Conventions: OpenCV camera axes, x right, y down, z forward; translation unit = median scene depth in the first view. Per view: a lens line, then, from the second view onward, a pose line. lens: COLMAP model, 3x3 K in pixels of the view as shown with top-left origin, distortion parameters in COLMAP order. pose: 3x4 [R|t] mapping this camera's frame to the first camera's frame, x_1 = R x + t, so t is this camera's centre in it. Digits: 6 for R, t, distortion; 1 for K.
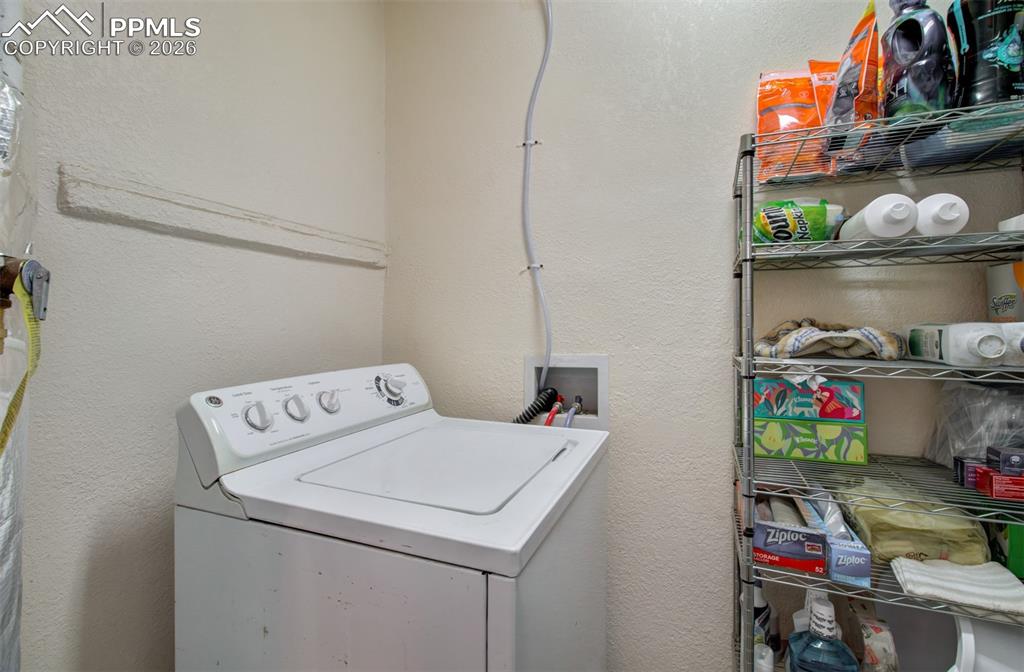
lens RADIAL K [[479.1, 0, 518.9], [0, 479.1, 316.6], [0, 0, 1]] dist [-0.001405, 0.002445]
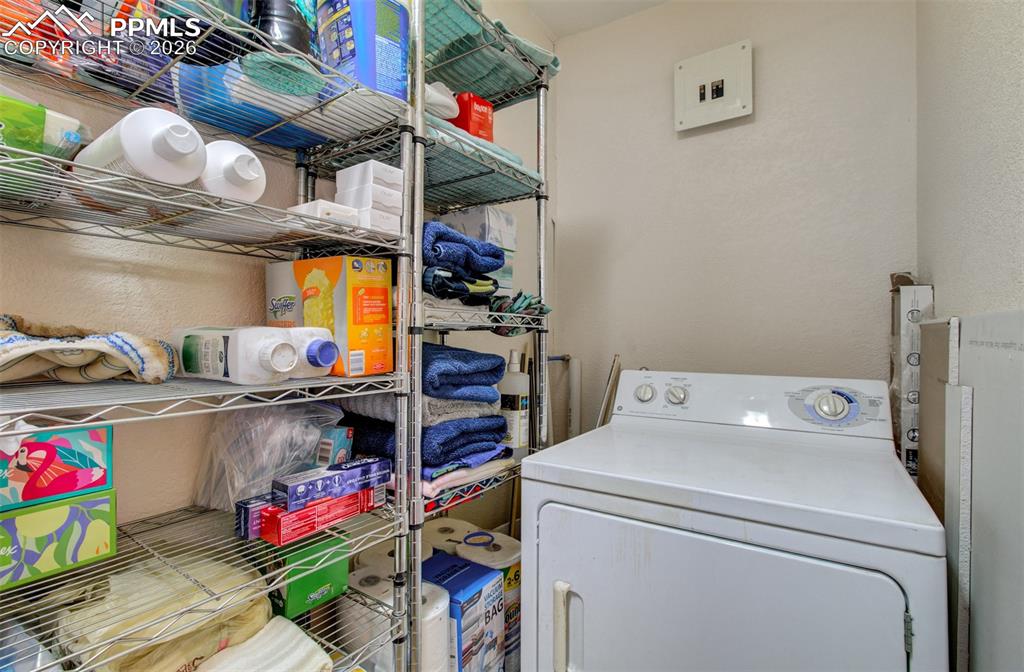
lens RADIAL K [[479.1, 0, 513.8], [0, 479.1, 332.6], [0, 0, 1]] dist [-0.001405, 0.002445]
pose [[0.250018, 0.001933, 0.968239, 0.251935], [-0.023181, 0.999723, 0.003990, 0.008190], [-0.967964, -0.023442, 0.249994, 0.349591]]
